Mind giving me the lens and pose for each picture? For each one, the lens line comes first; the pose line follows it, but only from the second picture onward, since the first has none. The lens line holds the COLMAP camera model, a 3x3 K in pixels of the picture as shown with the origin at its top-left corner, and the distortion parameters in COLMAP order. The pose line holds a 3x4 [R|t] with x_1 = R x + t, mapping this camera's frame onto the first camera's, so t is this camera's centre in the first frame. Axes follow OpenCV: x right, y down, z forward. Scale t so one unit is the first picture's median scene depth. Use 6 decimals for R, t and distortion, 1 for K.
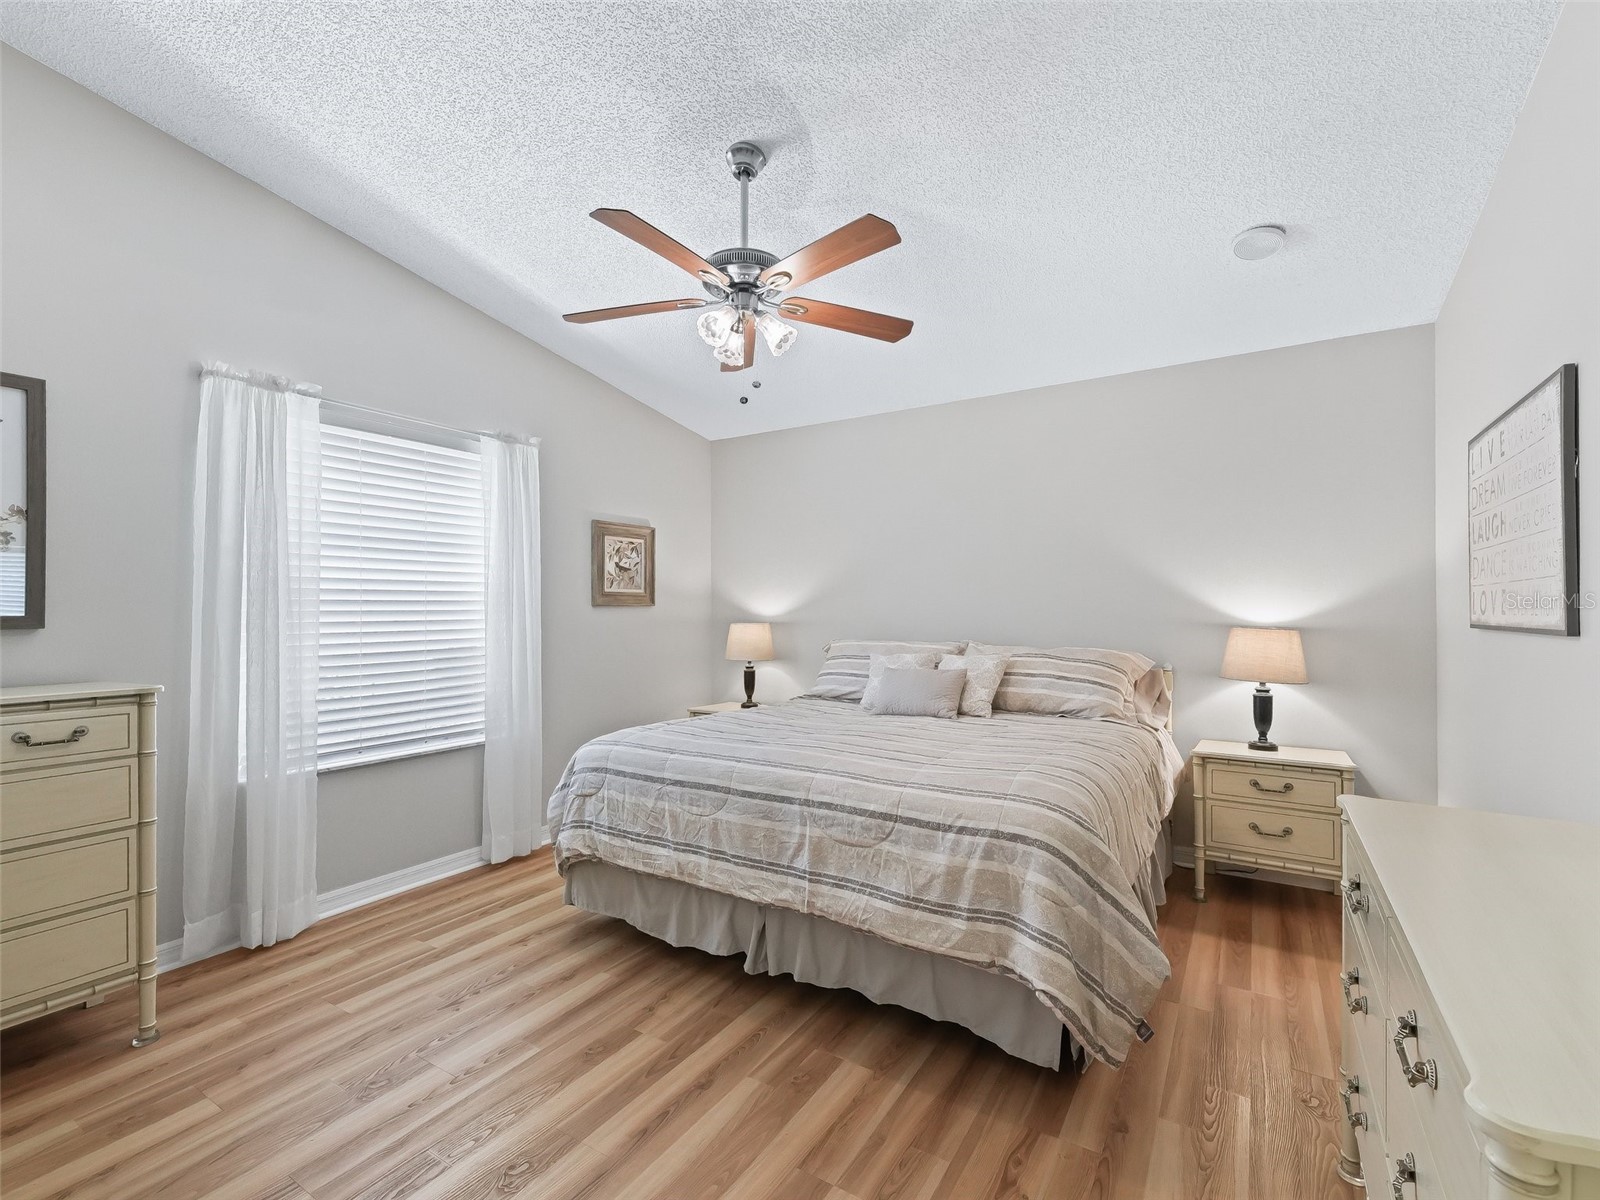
lens RADIAL K [[729.7, 0, 800.0], [0, 729.7, 600.0], [0, 0, 1]] dist [0.018847, 0.000162]
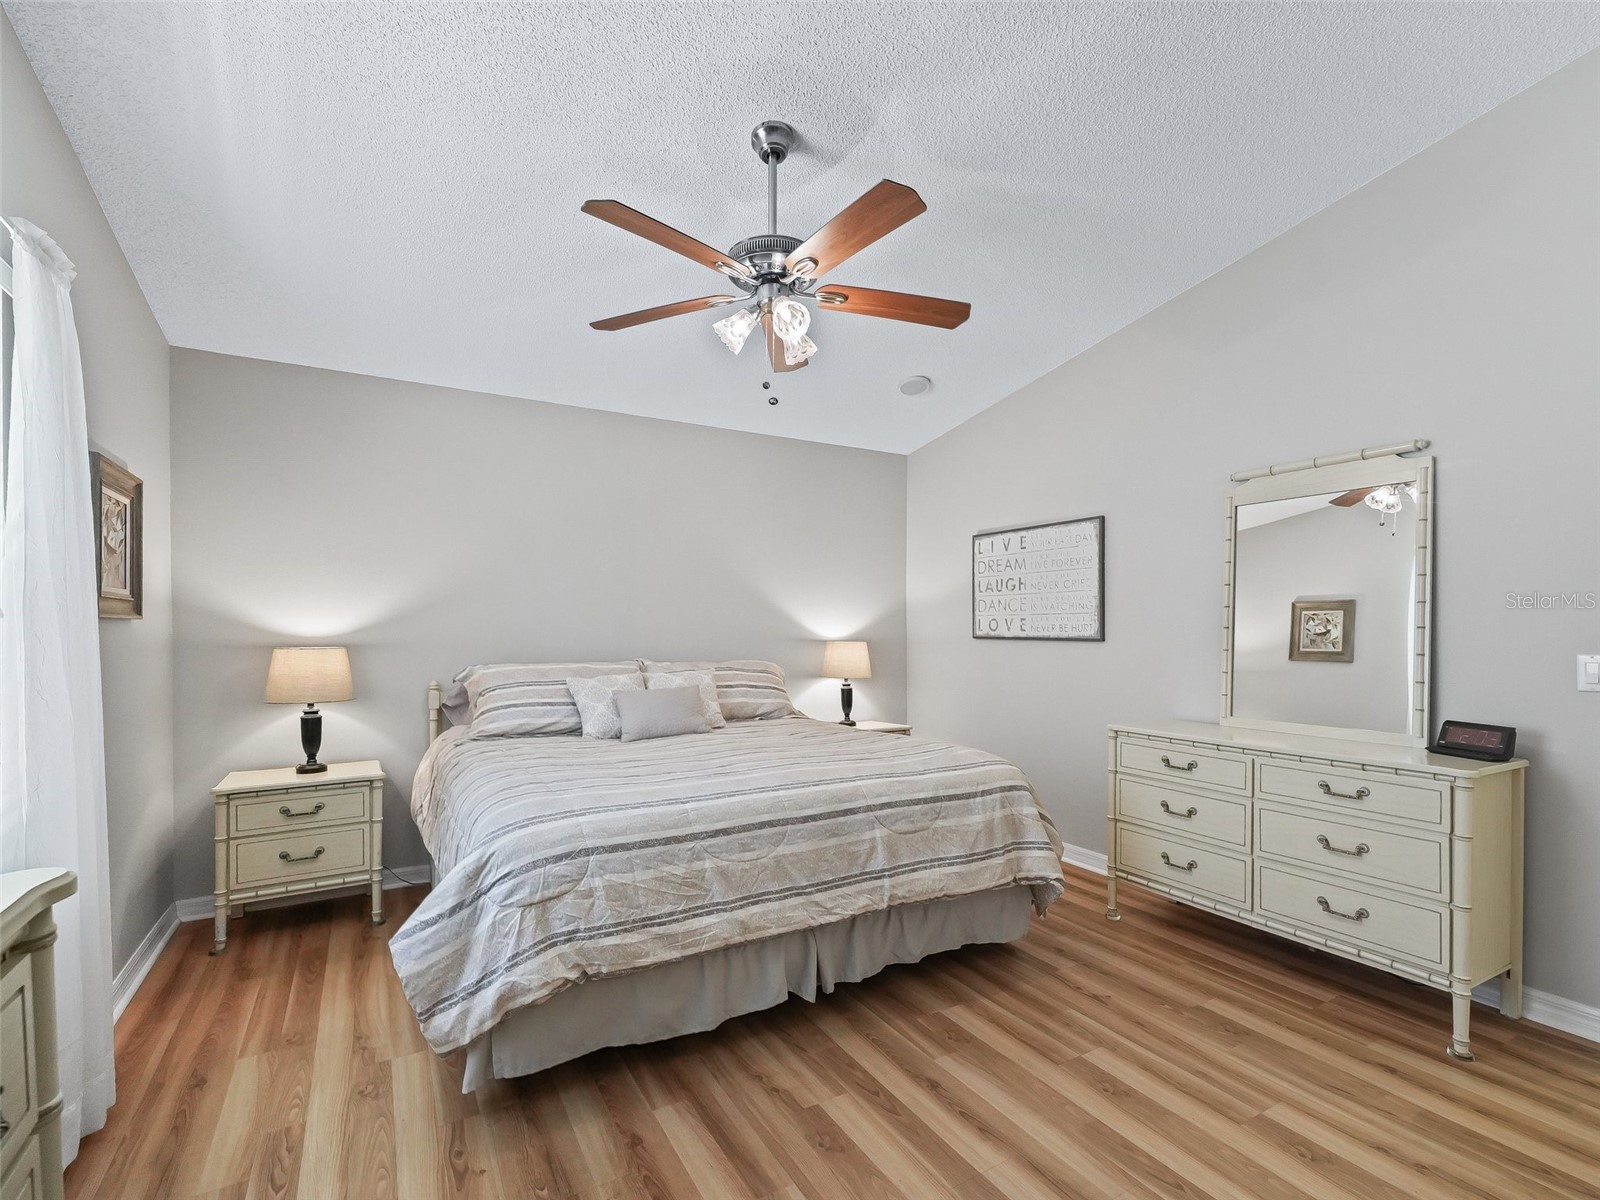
lens RADIAL K [[740.4, 0, 799.1], [0, 740.4, 626.2], [0, 0, 1]] dist [0.019295, -0.000283]
pose [[0.464991, 0.004632, 0.885303, -0.964865], [-0.012996, 0.999914, 0.001595, 0.011192], [-0.885220, -0.012247, 0.465012, 0.573975]]
